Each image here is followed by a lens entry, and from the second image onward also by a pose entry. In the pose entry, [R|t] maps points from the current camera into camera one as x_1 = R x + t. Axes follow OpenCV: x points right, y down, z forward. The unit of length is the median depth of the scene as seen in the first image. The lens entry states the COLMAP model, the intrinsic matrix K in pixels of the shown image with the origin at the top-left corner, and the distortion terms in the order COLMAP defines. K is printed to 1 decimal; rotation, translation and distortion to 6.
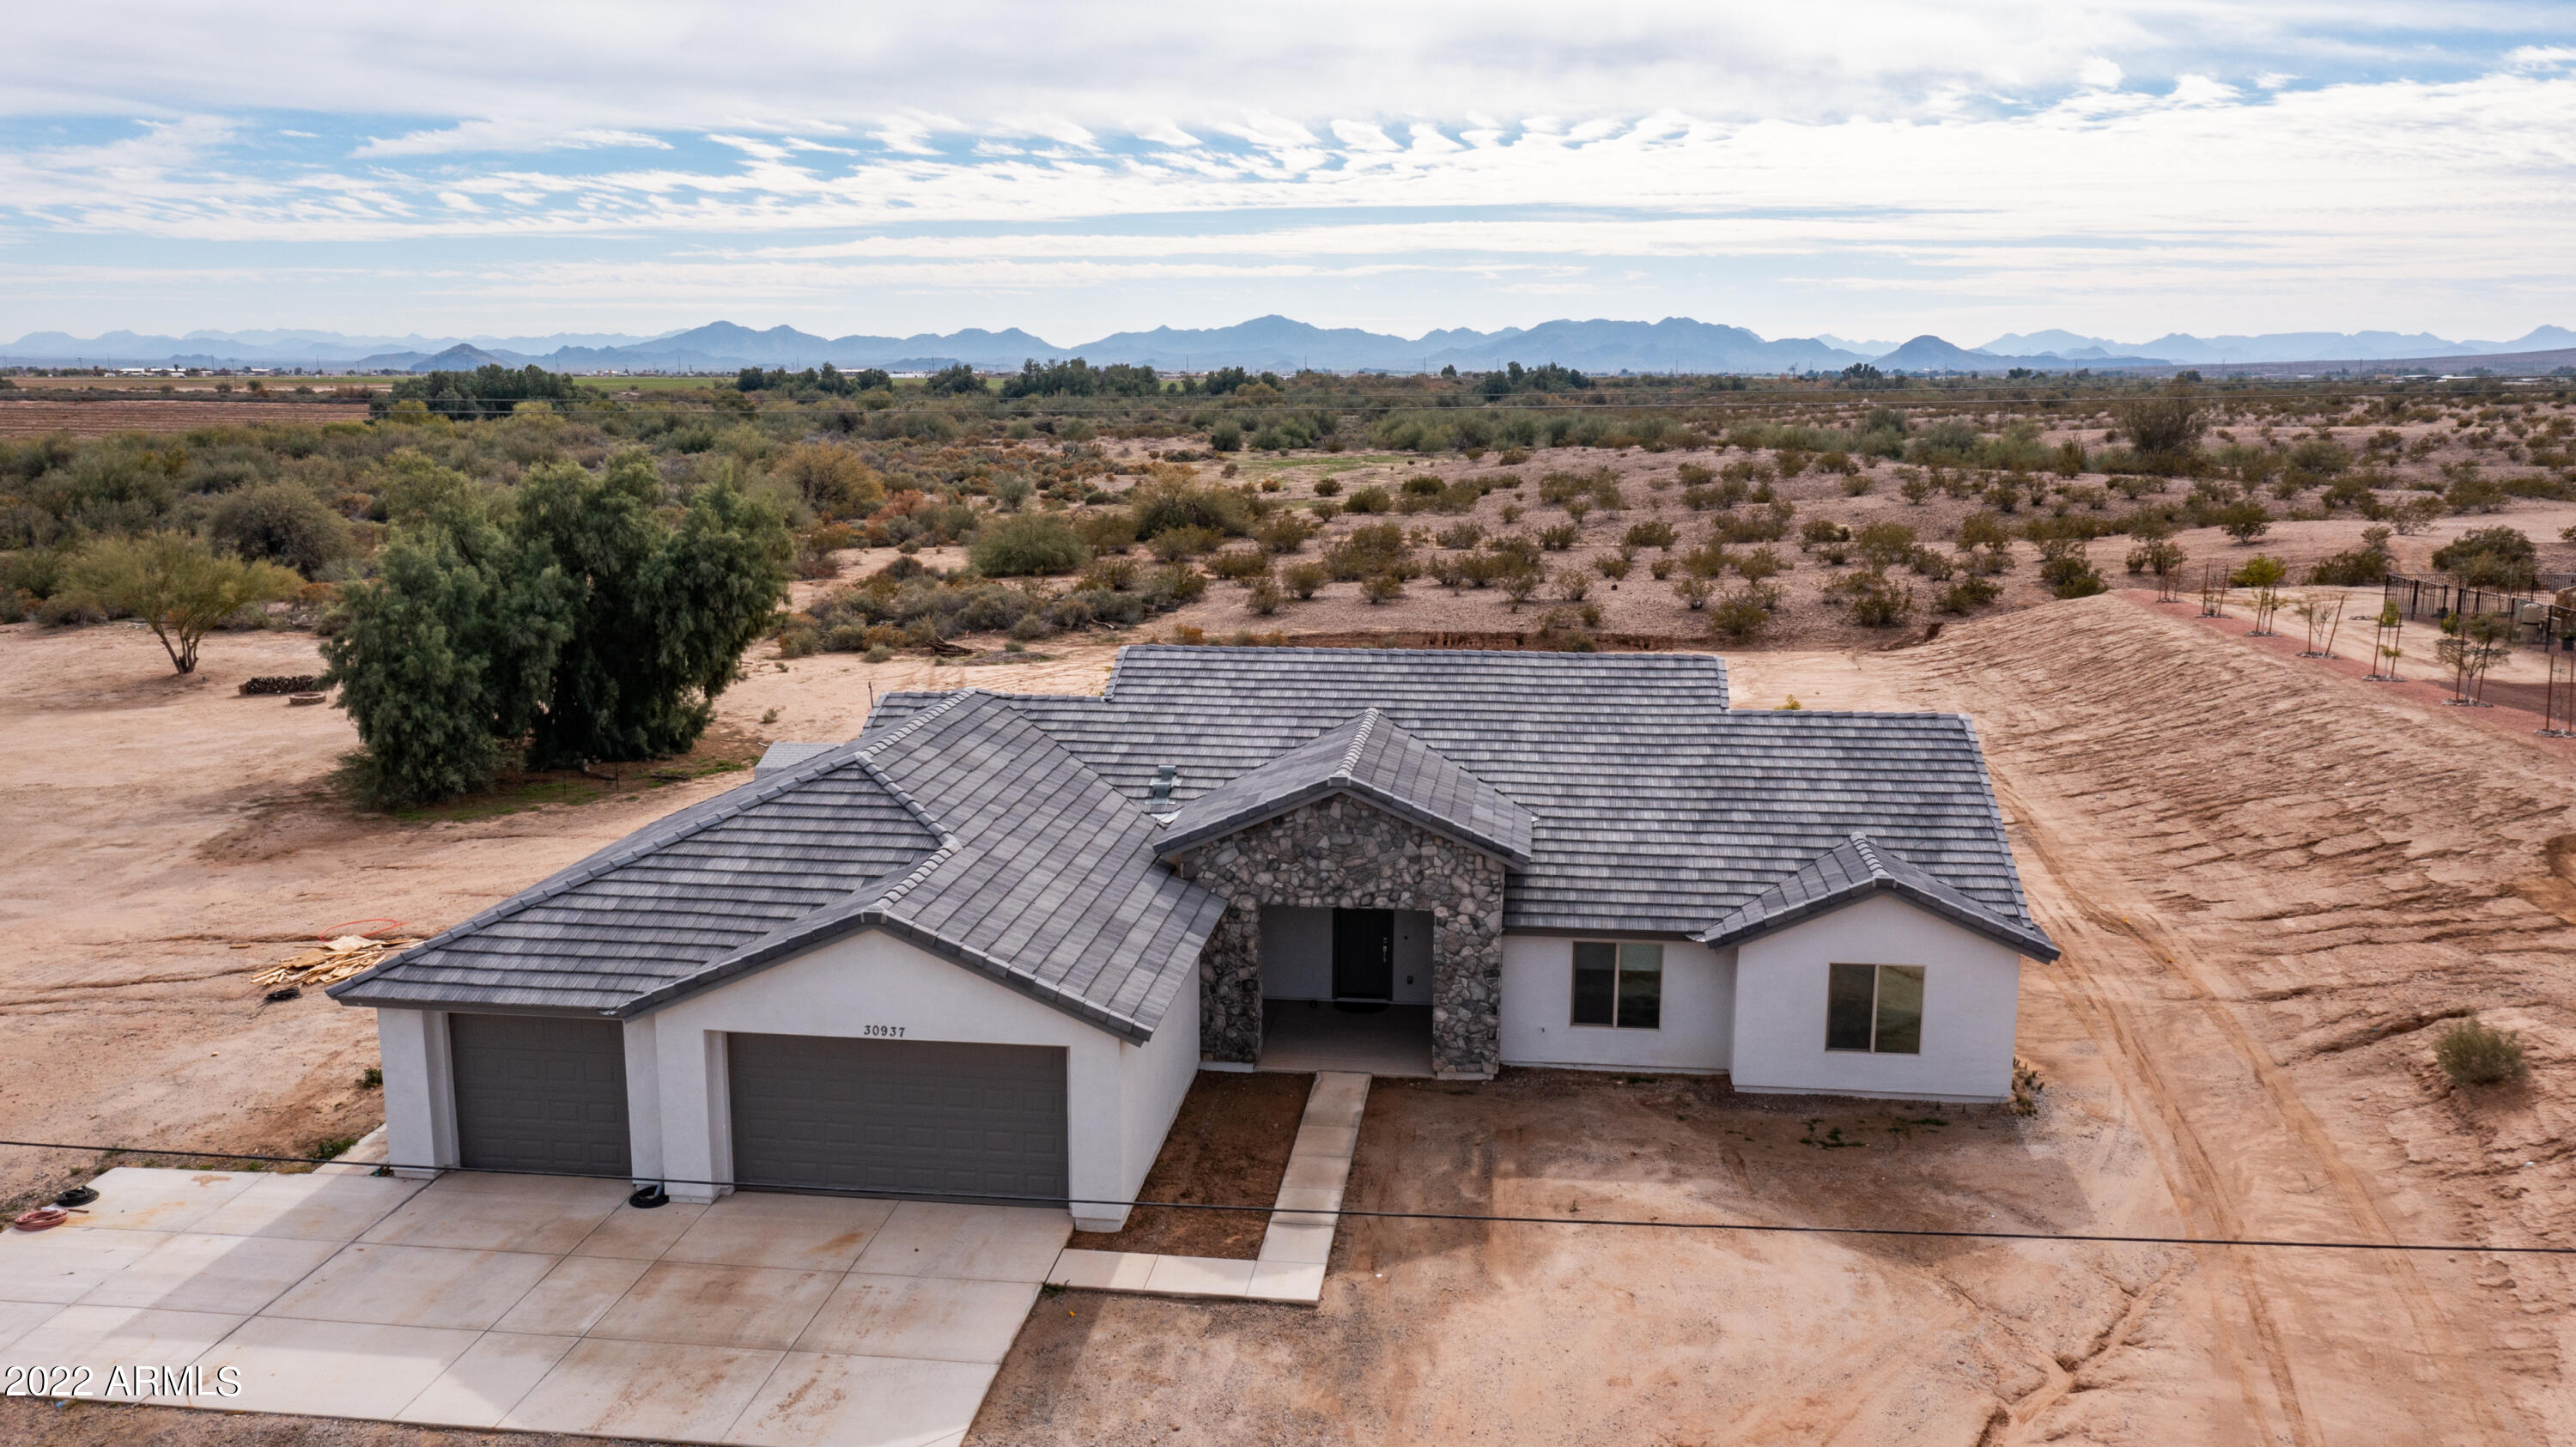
lens RADIAL K [[2020.5, 0, 1308.0], [0, 2020.5, 703.3], [0, 0, 1]] dist [-0.019133, 0.051568]
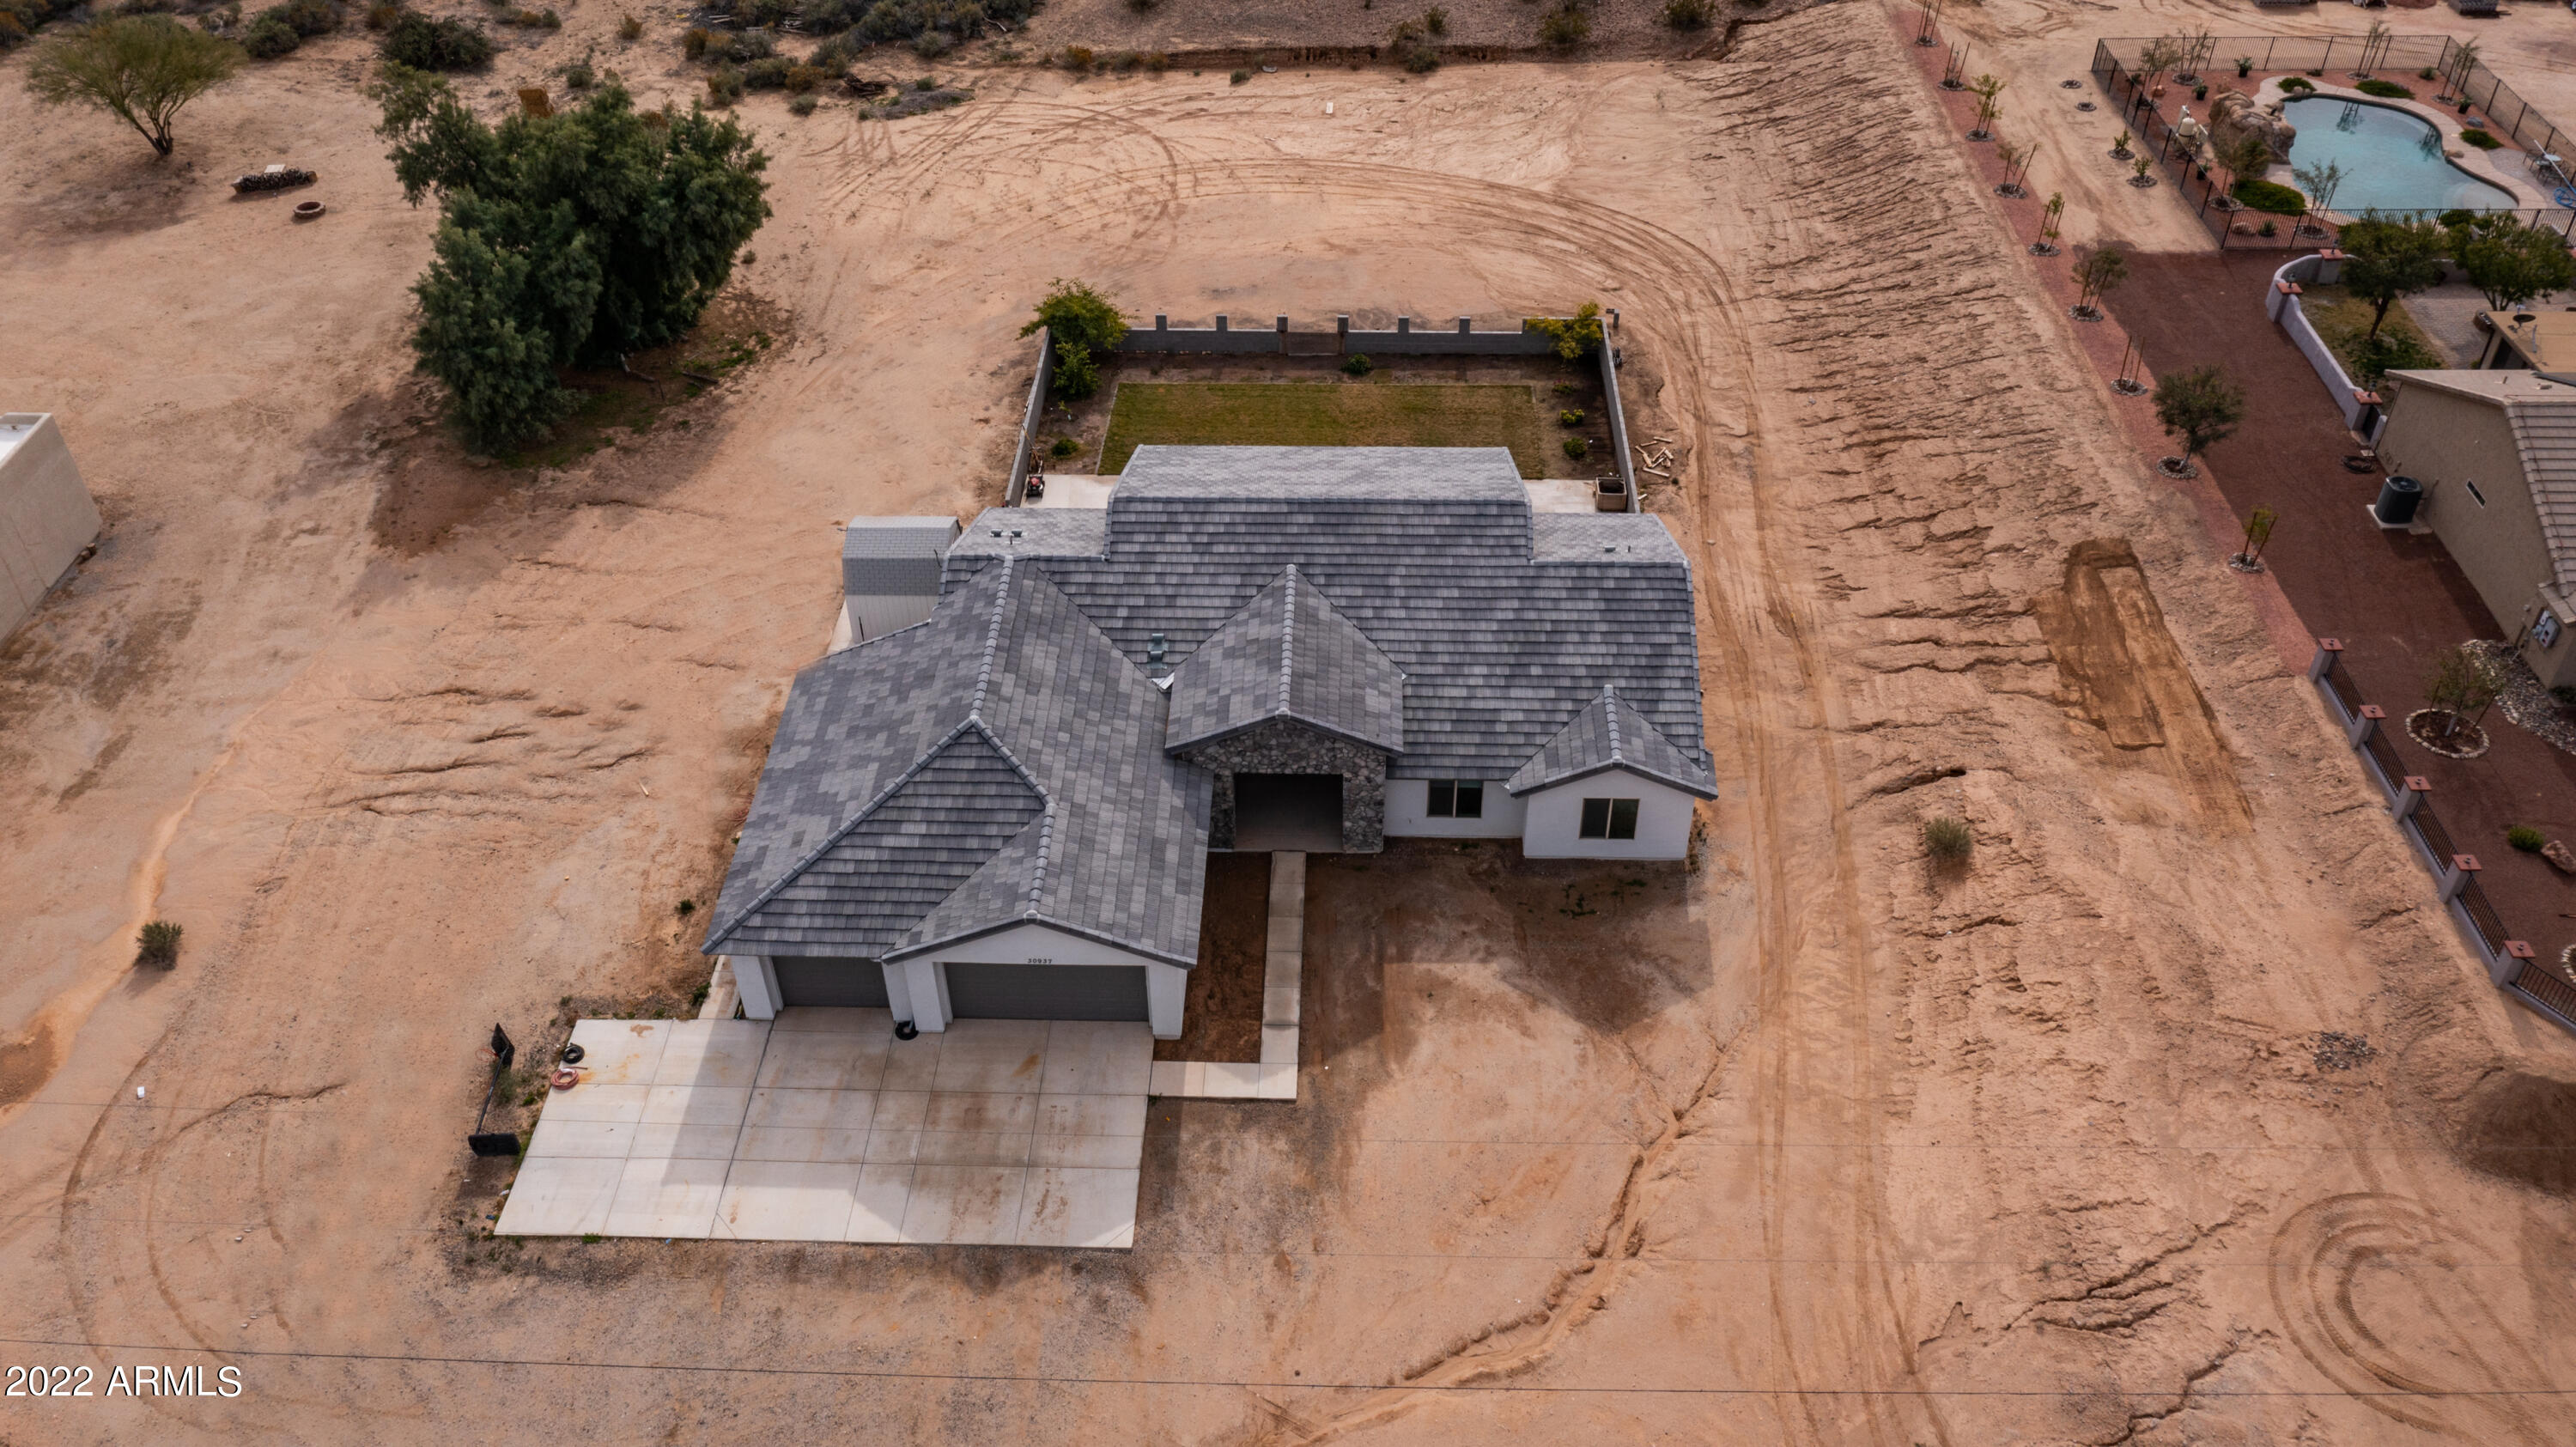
lens RADIAL K [[2020.5, 0, 1345.2], [0, 2020.5, 566.1], [0, 0, 1]] dist [-0.019133, 0.051568]
pose [[0.994741, -0.058834, 0.083841, -0.061193], [0.013939, 0.888711, 0.458256, -0.785313], [-0.101471, -0.454677, 0.884857, -0.349502]]
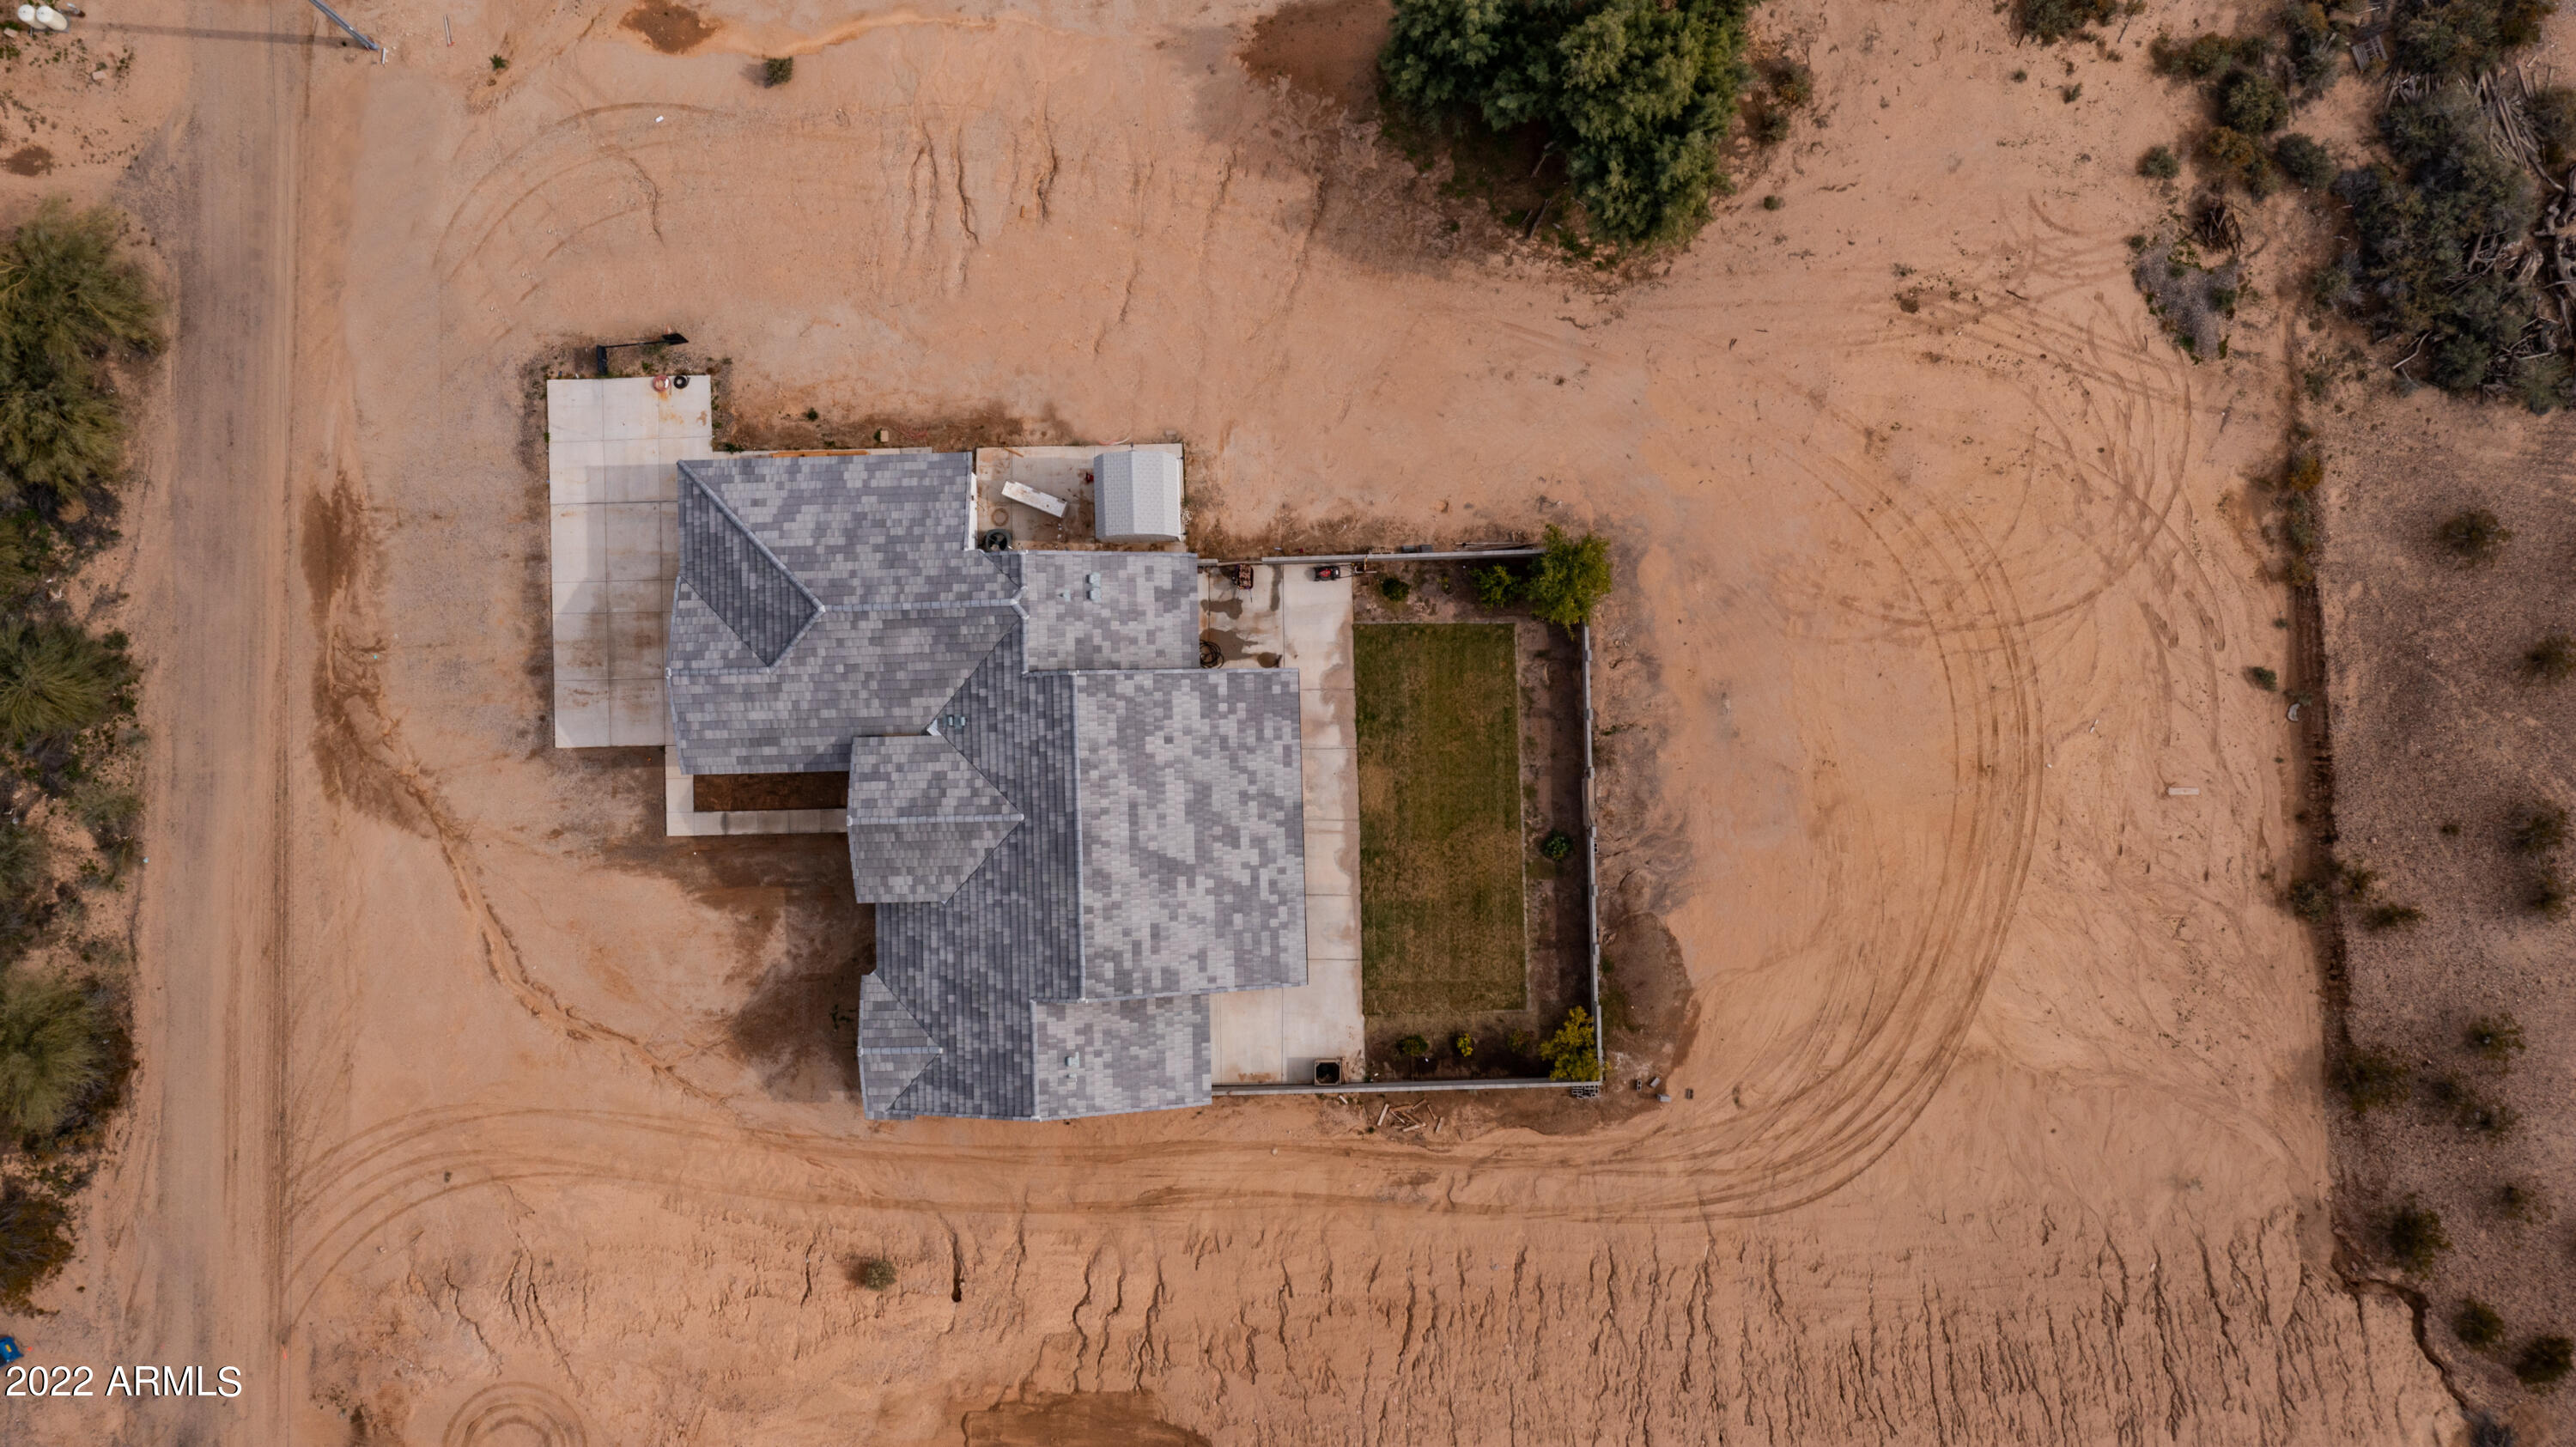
lens RADIAL K [[2020.5, 0, 1290.9], [0, 2020.5, 785.6], [0, 0, 1]] dist [-0.019133, 0.051568]
pose [[0.136775, 0.990500, 0.014201, 0.011656], [-0.195995, 0.013006, 0.980519, -2.262053], [0.971019, -0.136894, 0.195912, 1.033522]]
